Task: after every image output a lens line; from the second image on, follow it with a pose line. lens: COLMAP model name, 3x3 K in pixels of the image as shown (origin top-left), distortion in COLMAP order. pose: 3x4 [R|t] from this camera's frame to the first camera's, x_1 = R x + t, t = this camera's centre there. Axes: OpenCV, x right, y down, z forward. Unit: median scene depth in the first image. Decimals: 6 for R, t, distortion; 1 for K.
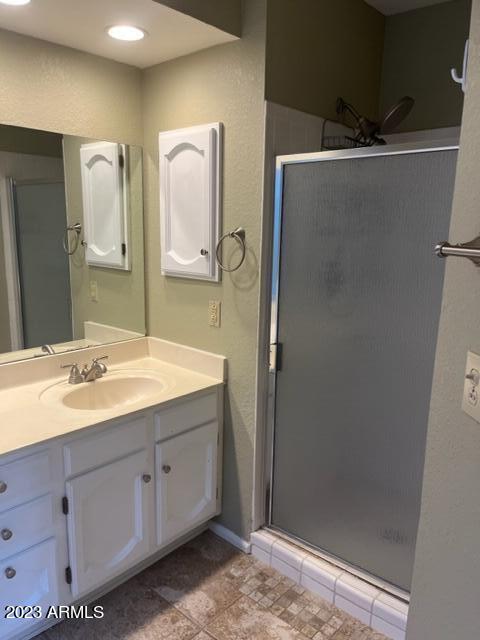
lens RADIAL K [[487.9, 0, 243.0], [0, 487.9, 322.2], [0, 0, 1]] dist [0.049528, -0.061046]
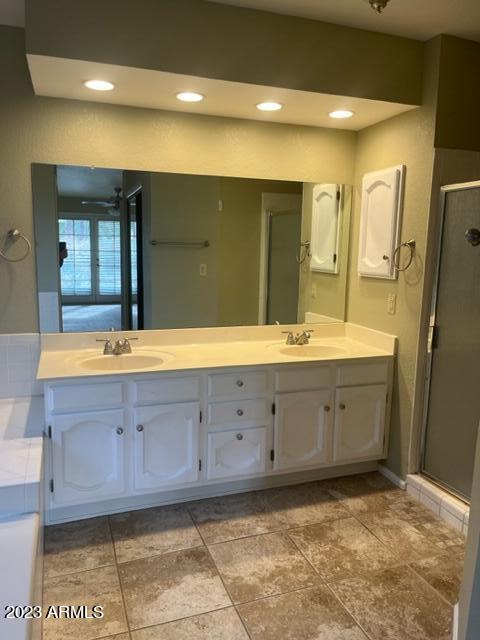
lens RADIAL K [[487.9, 0, 238.6], [0, 487.9, 318.9], [0, 0, 1]] dist [0.049528, -0.061046]
pose [[0.875618, 0.066509, -0.478402, 0.235984], [-0.095632, 0.994738, -0.036743, 0.121042], [0.473441, 0.077924, 0.877372, -0.401698]]
